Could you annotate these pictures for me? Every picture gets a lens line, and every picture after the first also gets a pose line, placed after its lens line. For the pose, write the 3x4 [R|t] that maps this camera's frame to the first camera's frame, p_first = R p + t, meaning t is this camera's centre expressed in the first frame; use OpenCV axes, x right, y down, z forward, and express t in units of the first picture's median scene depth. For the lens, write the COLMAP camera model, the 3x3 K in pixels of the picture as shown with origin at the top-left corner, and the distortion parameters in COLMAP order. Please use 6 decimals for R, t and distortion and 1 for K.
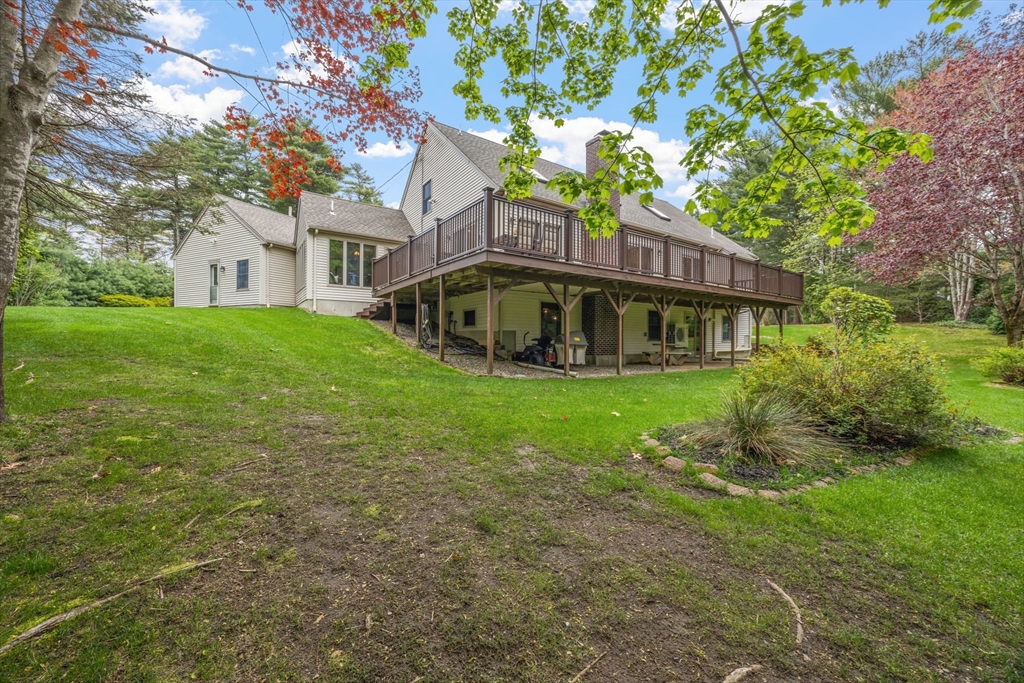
lens RADIAL K [[388.5, 0, 512.7], [0, 388.5, 340.1], [0, 0, 1]] dist [0.000183, 0.000201]
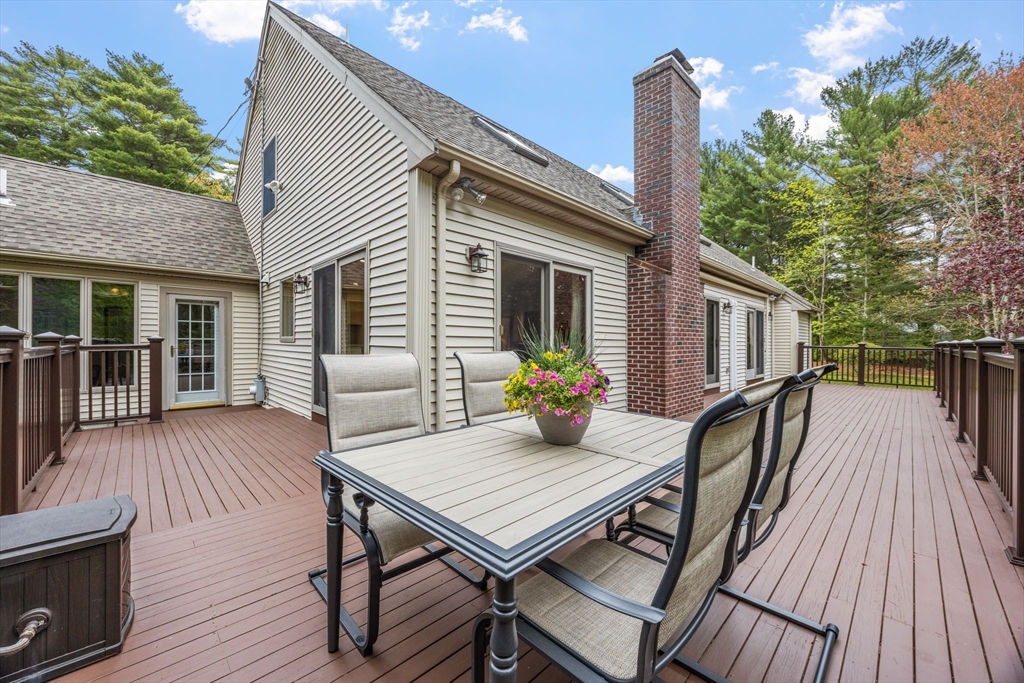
lens RADIAL K [[388.5, 0, 509.7], [0, 388.5, 340.7], [0, 0, 1]] dist [0.000183, 0.000201]
pose [[0.987438, 0.004453, 0.157946, -0.009601], [-0.004088, 0.999988, -0.002635, -0.093399], [-0.157956, 0.001956, 0.987444, 0.266990]]
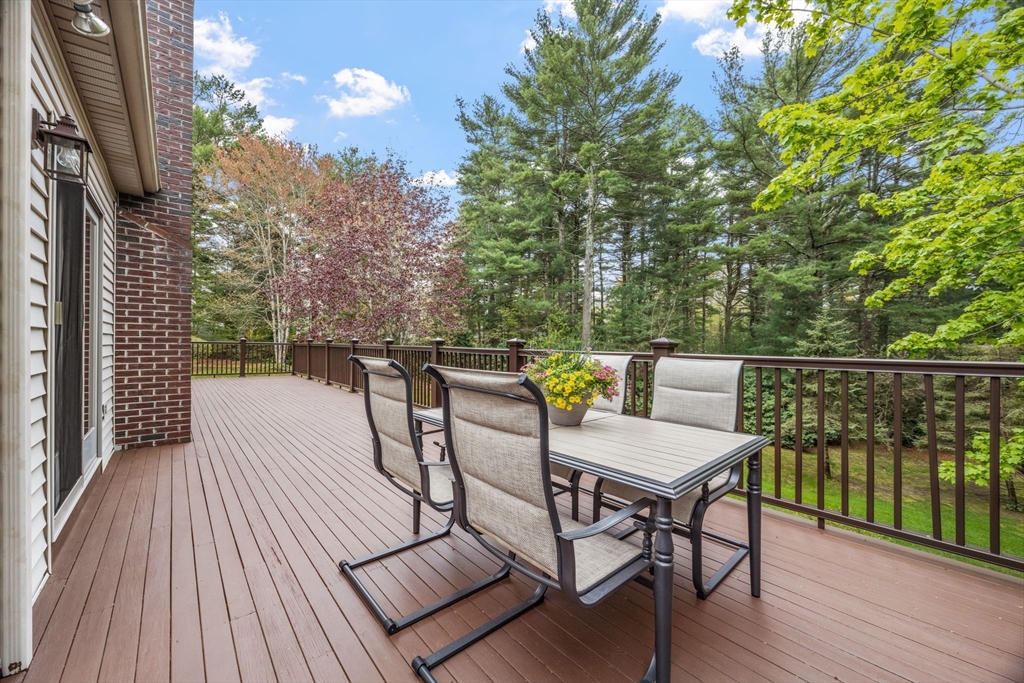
lens RADIAL K [[388.5, 0, 510.9], [0, 388.5, 344.9], [0, 0, 1]] dist [0.000183, 0.000201]
pose [[-0.107396, -0.009839, 0.994168, -0.064592], [-0.011316, 0.999898, 0.008674, -0.093737], [-0.994152, -0.010319, -0.107496, 0.342387]]
